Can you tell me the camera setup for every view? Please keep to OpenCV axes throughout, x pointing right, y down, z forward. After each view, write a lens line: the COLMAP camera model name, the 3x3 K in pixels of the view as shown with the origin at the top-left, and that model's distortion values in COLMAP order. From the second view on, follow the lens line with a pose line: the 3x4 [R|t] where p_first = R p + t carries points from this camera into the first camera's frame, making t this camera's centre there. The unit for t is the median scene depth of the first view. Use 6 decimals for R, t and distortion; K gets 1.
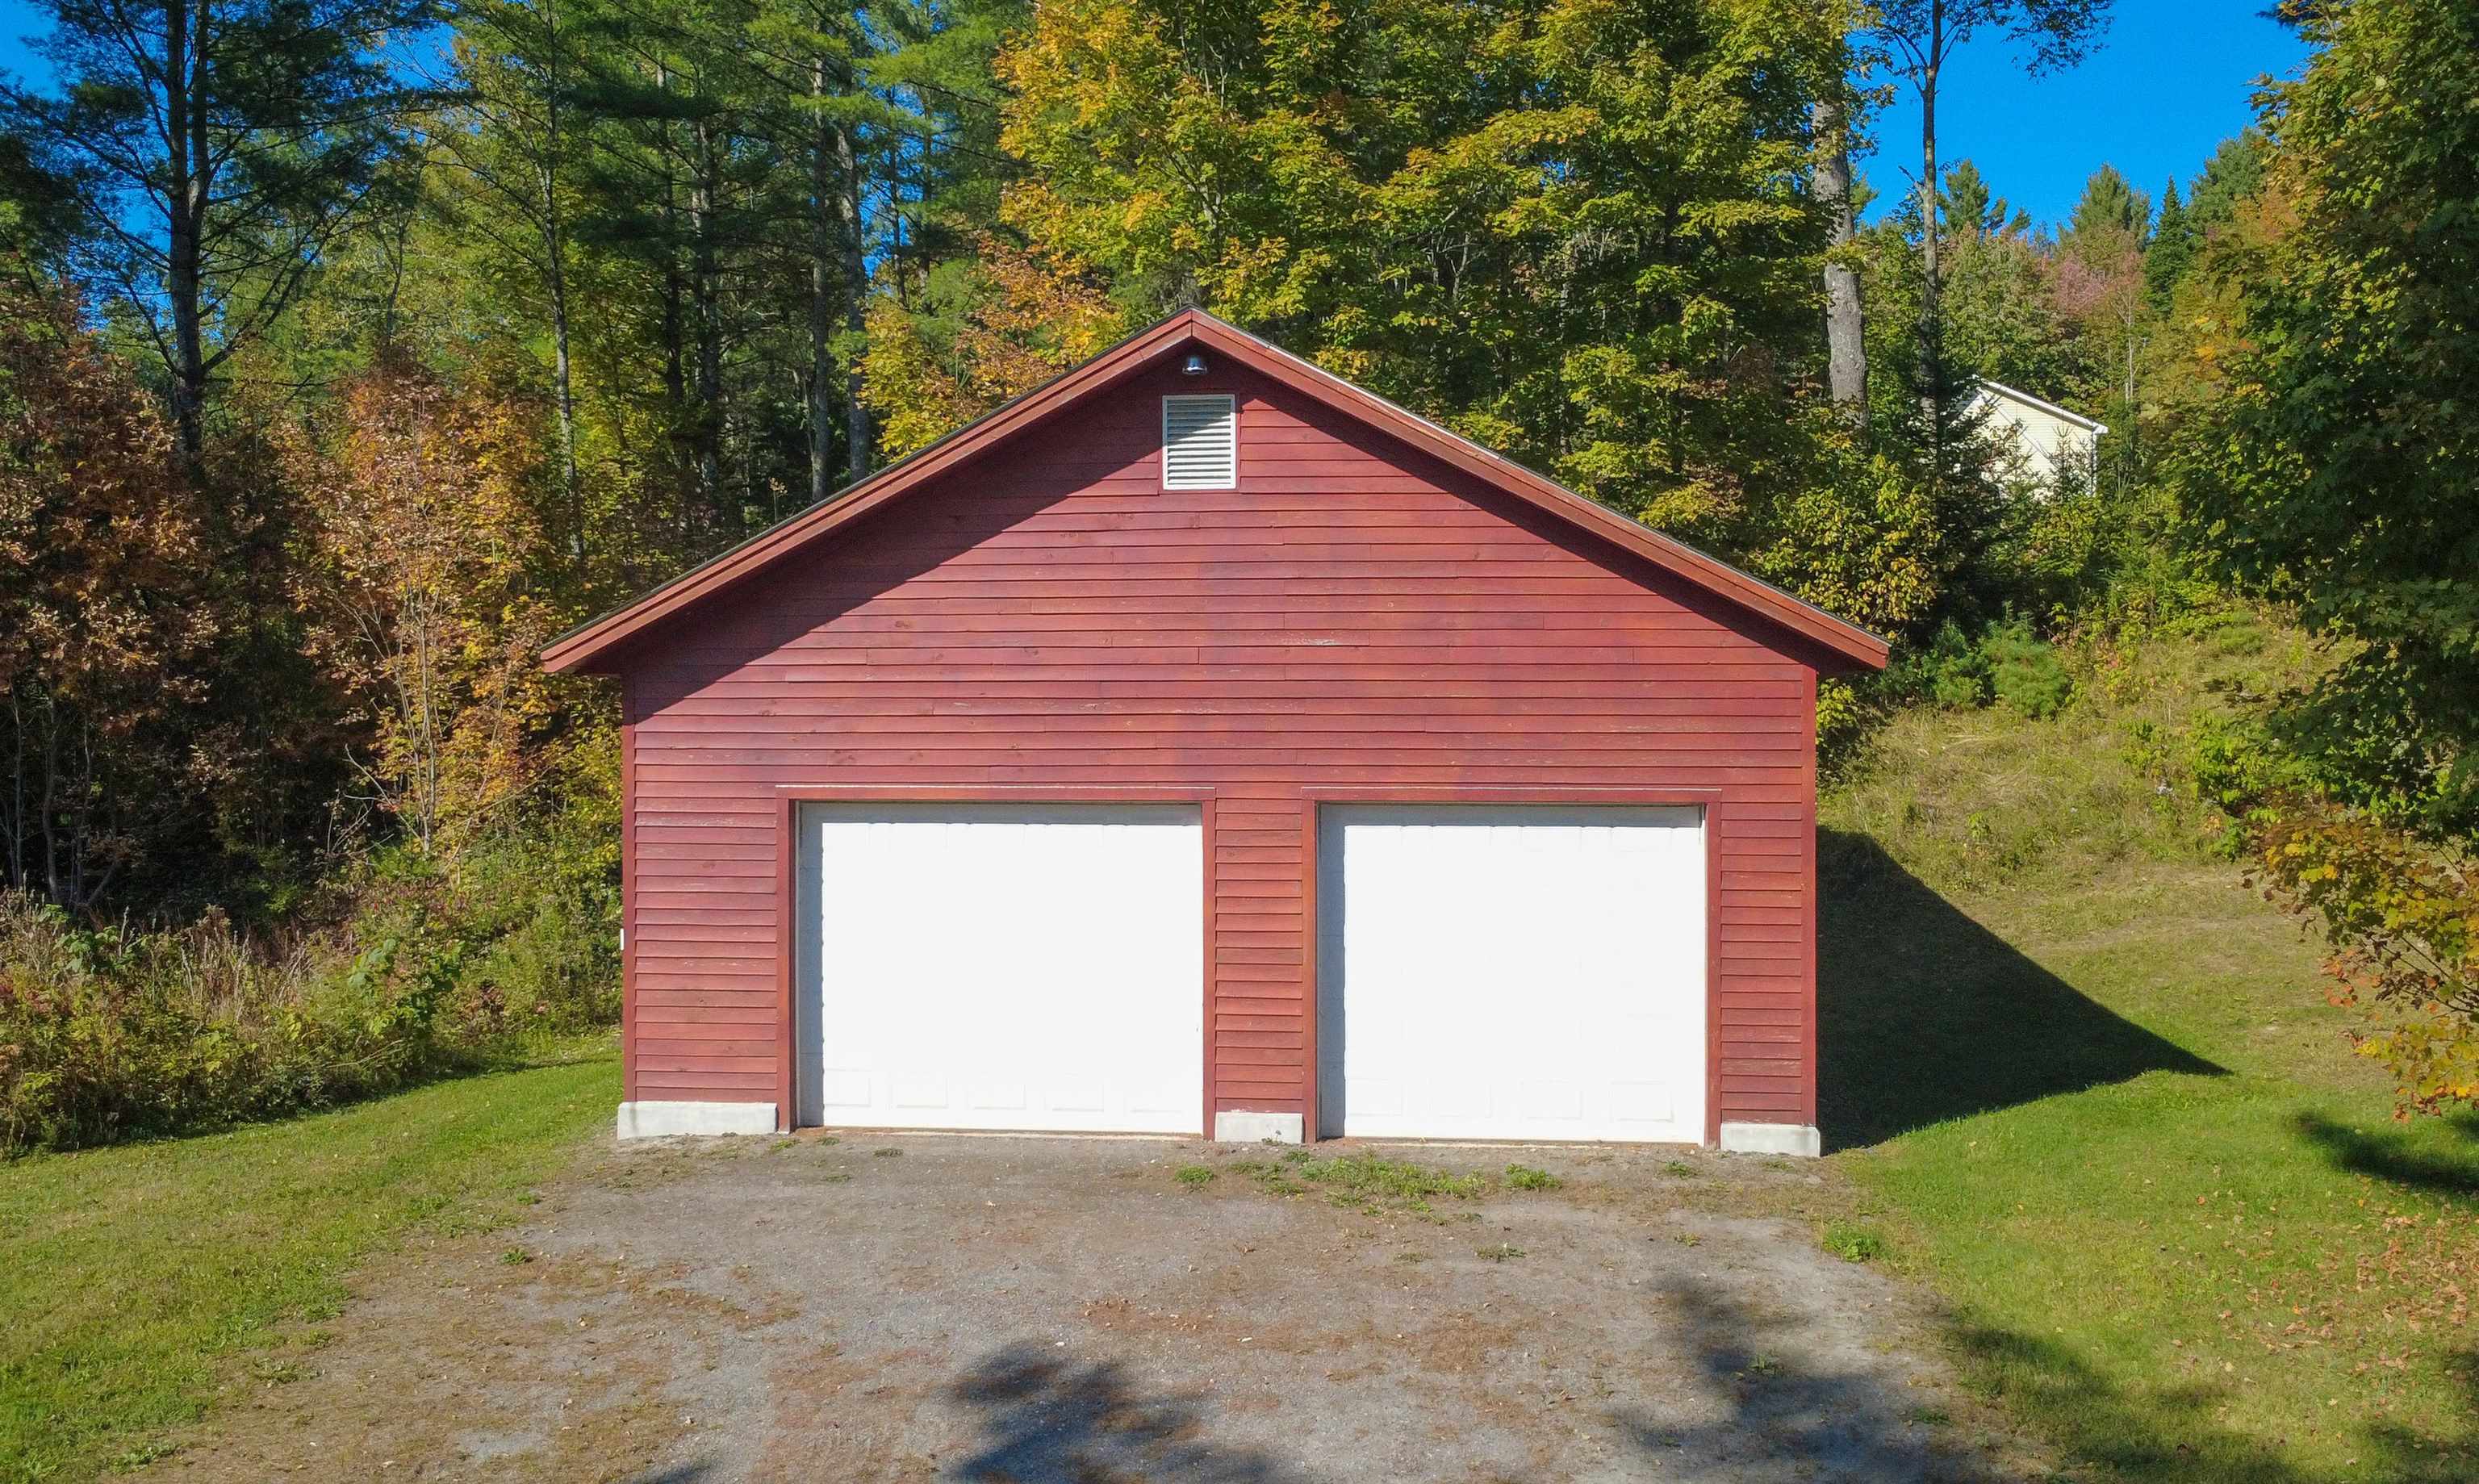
lens RADIAL K [[1916.2, 0, 1239.5], [0, 1916.2, 742.0], [0, 0, 1]] dist [-0.005637, -0.003870]
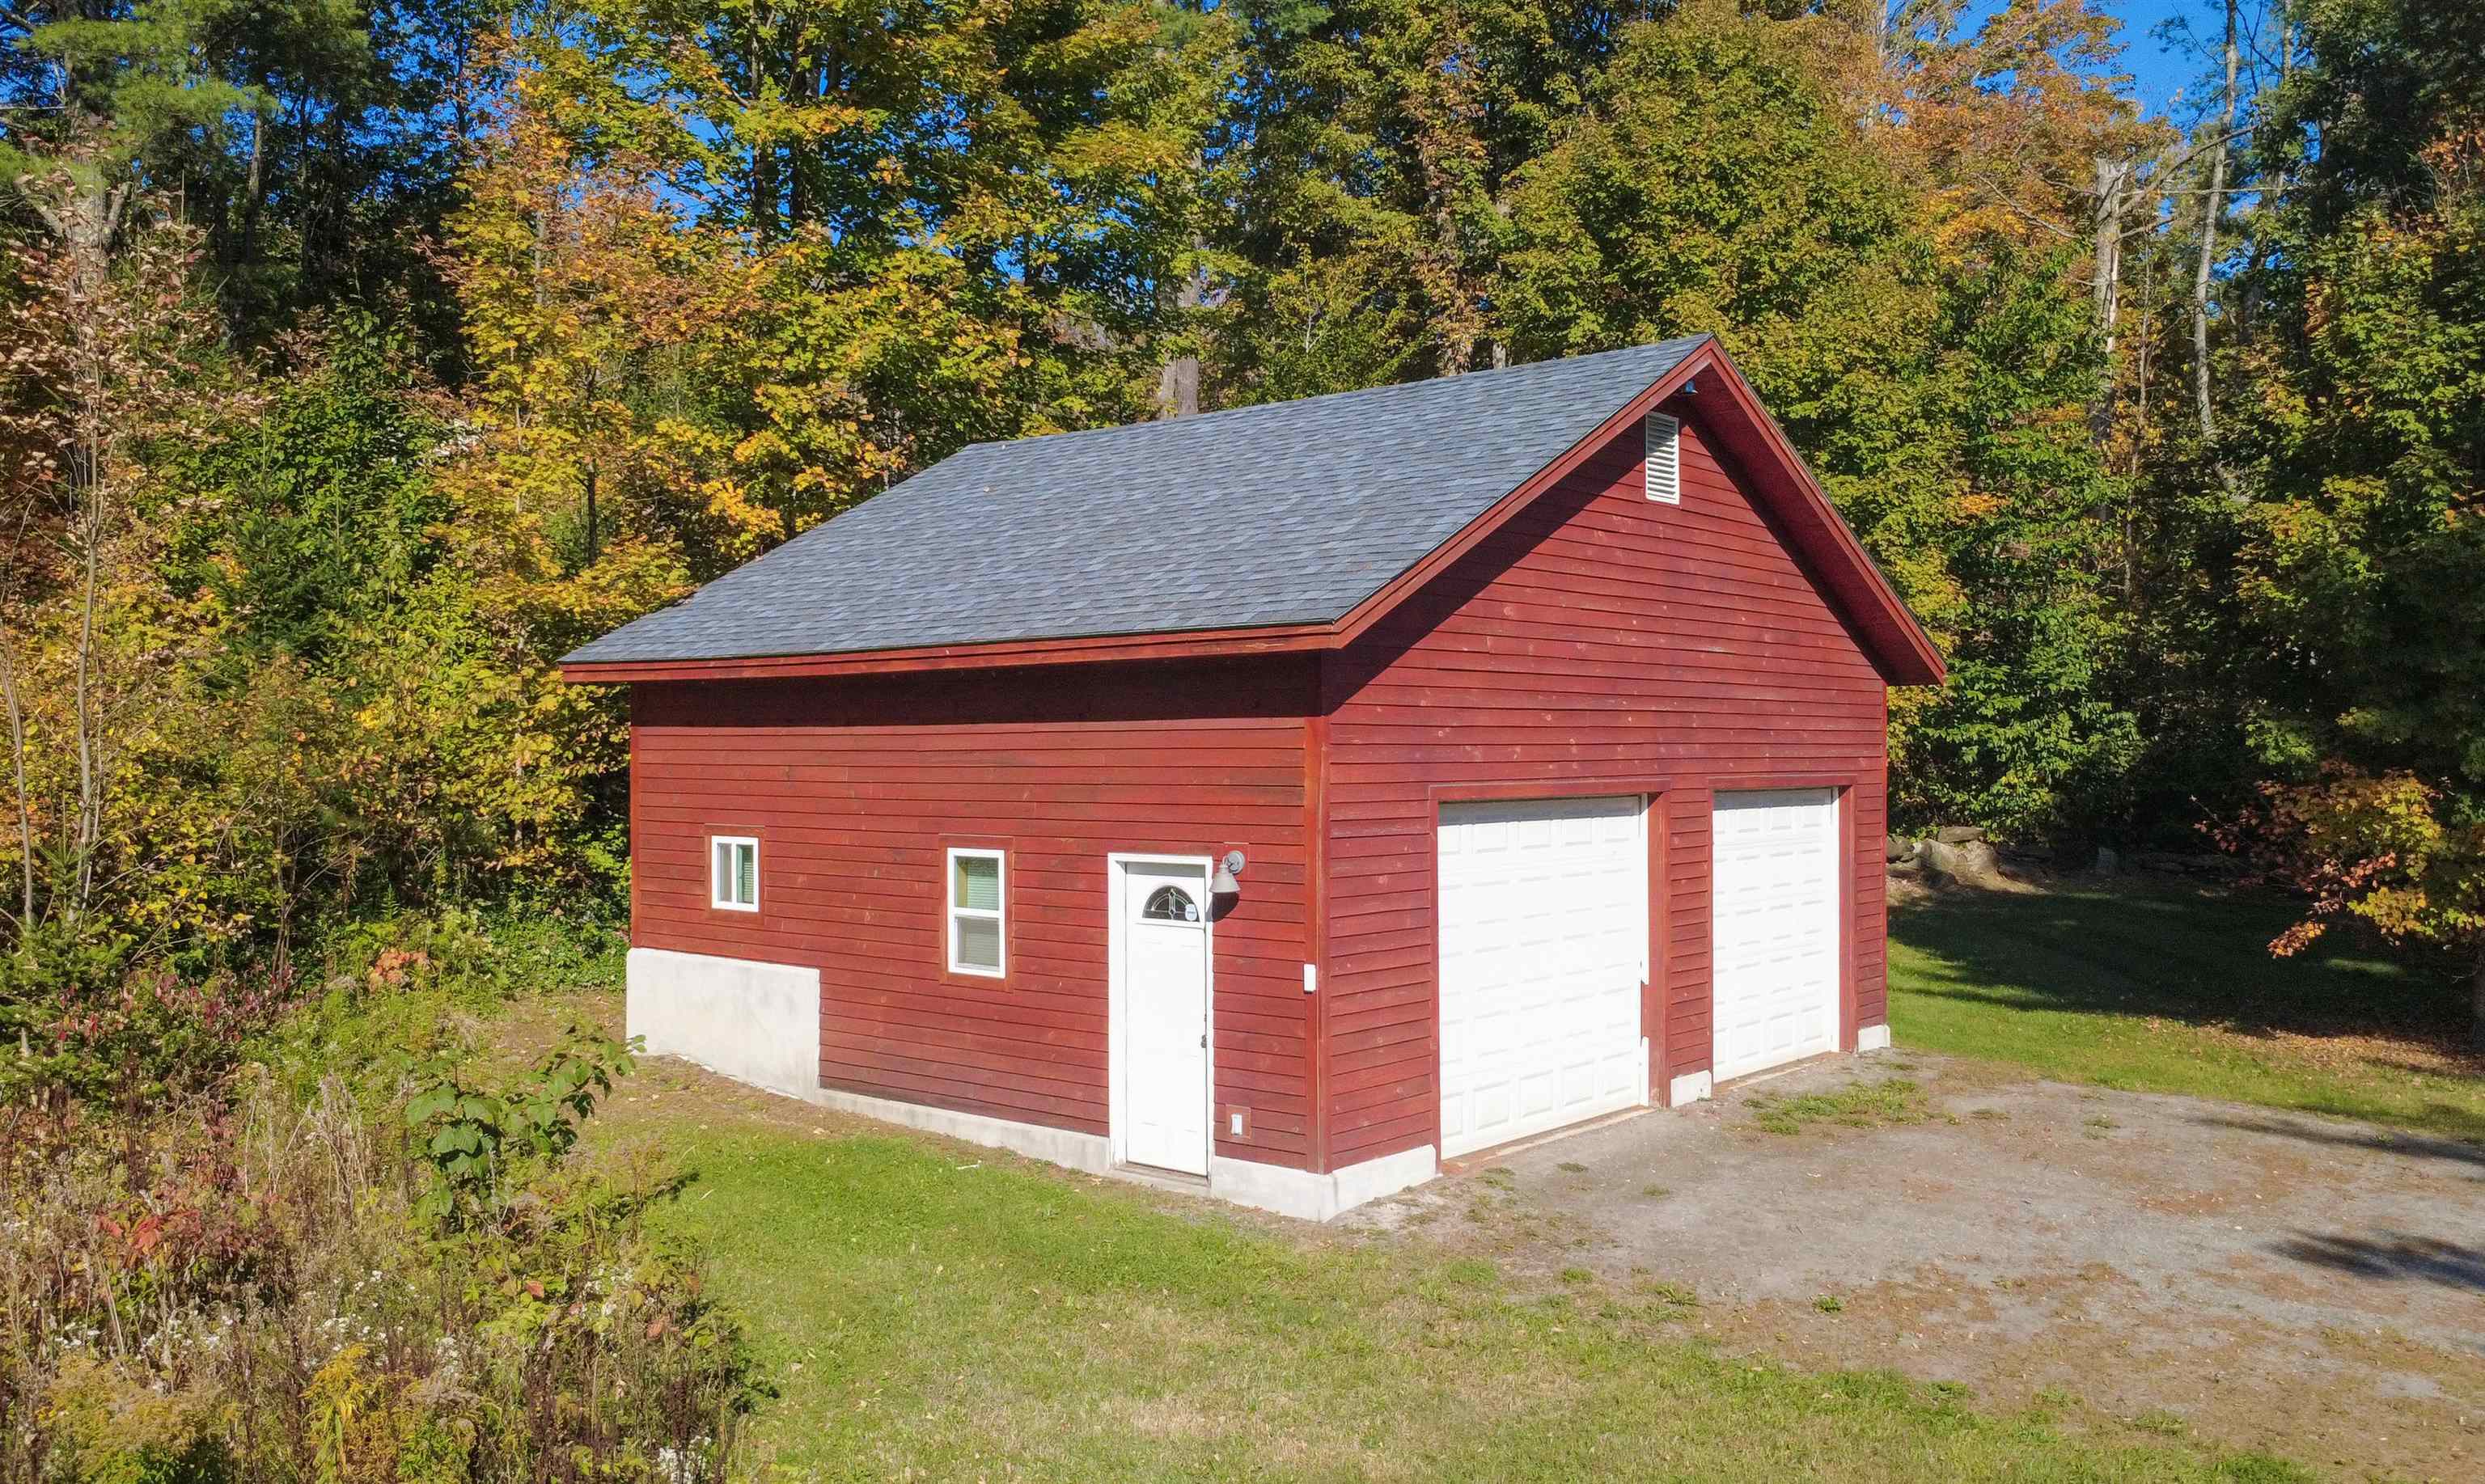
lens RADIAL K [[1949.6, 0, 1148.7], [0, 1949.6, 738.2], [0, 0, 1]] dist [0.006234, -0.012281]
pose [[0.597048, 0.001663, 0.802204, -1.081311], [0.000999, 0.999996, -0.002816, 0.003541], [-0.802205, 0.002482, 0.597043, 0.584828]]
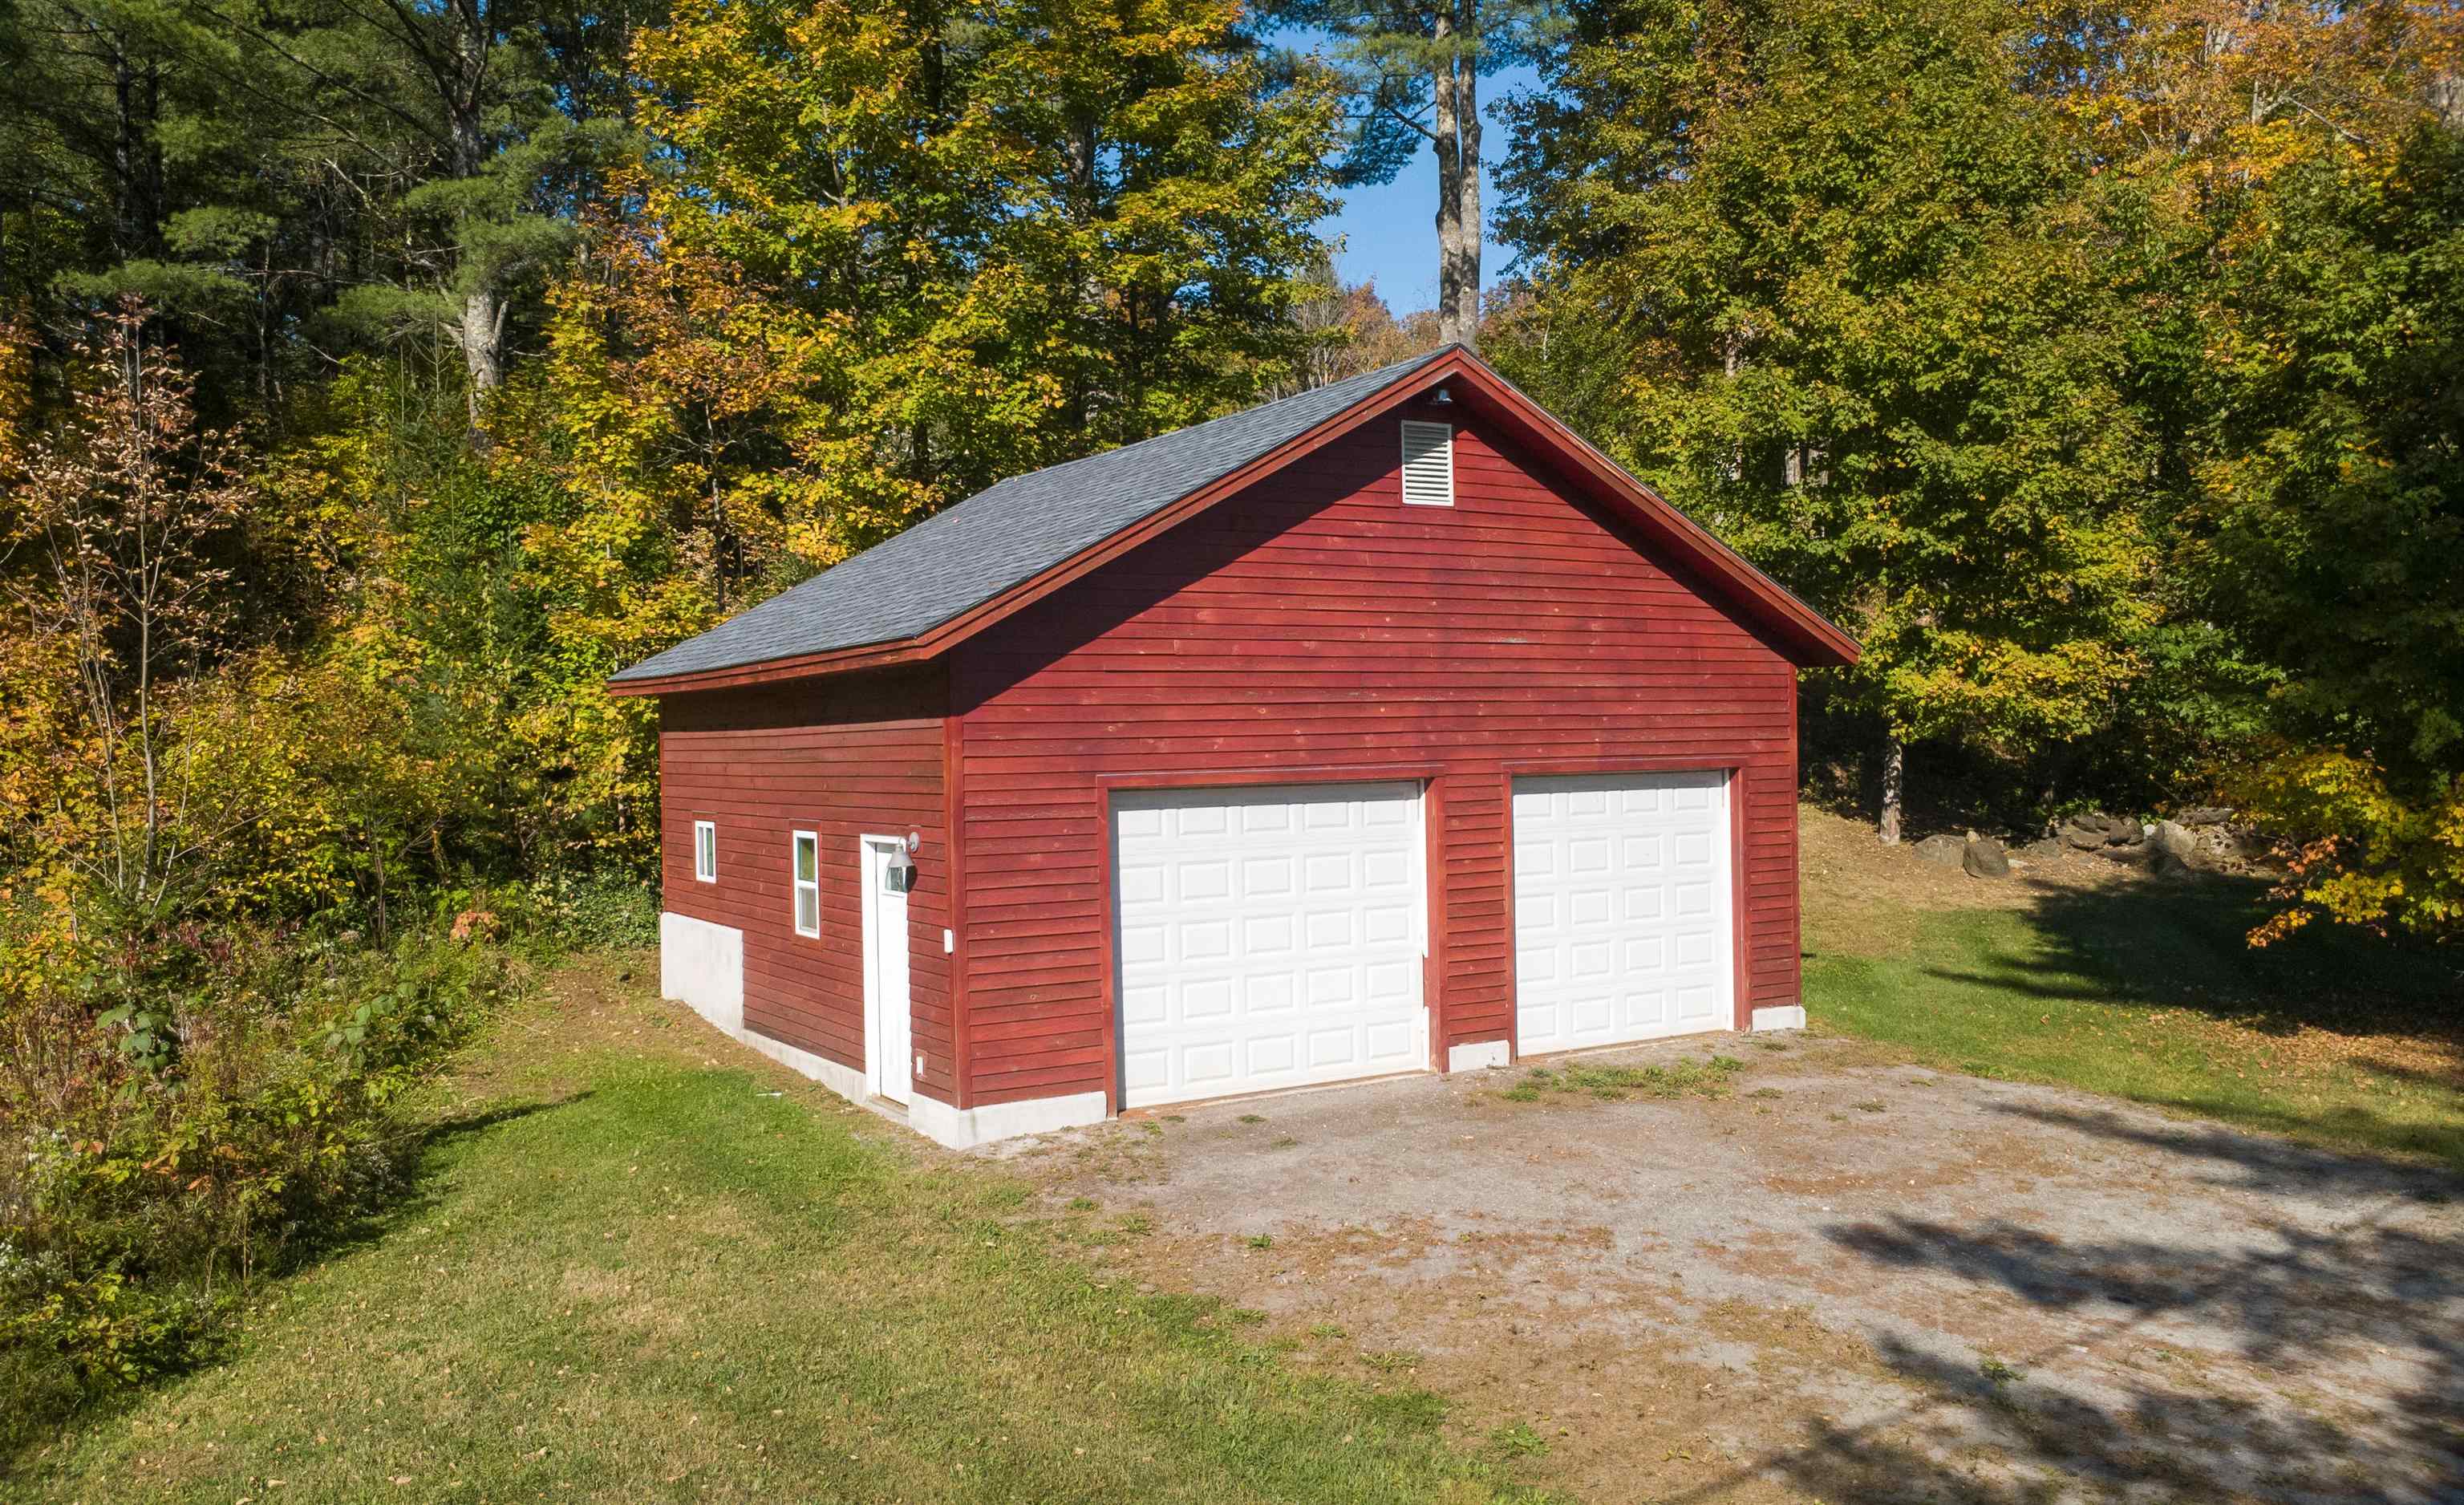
lens RADIAL K [[1834.3, 0, 1109.1], [0, 1834.3, 751.2], [0, 0, 1]] dist [0.006792, 0.001742]
pose [[0.820668, -0.018790, 0.571096, -0.813866], [0.018306, 0.999811, 0.006591, 0.004500], [-0.571112, 0.005046, 0.820857, 0.213282]]
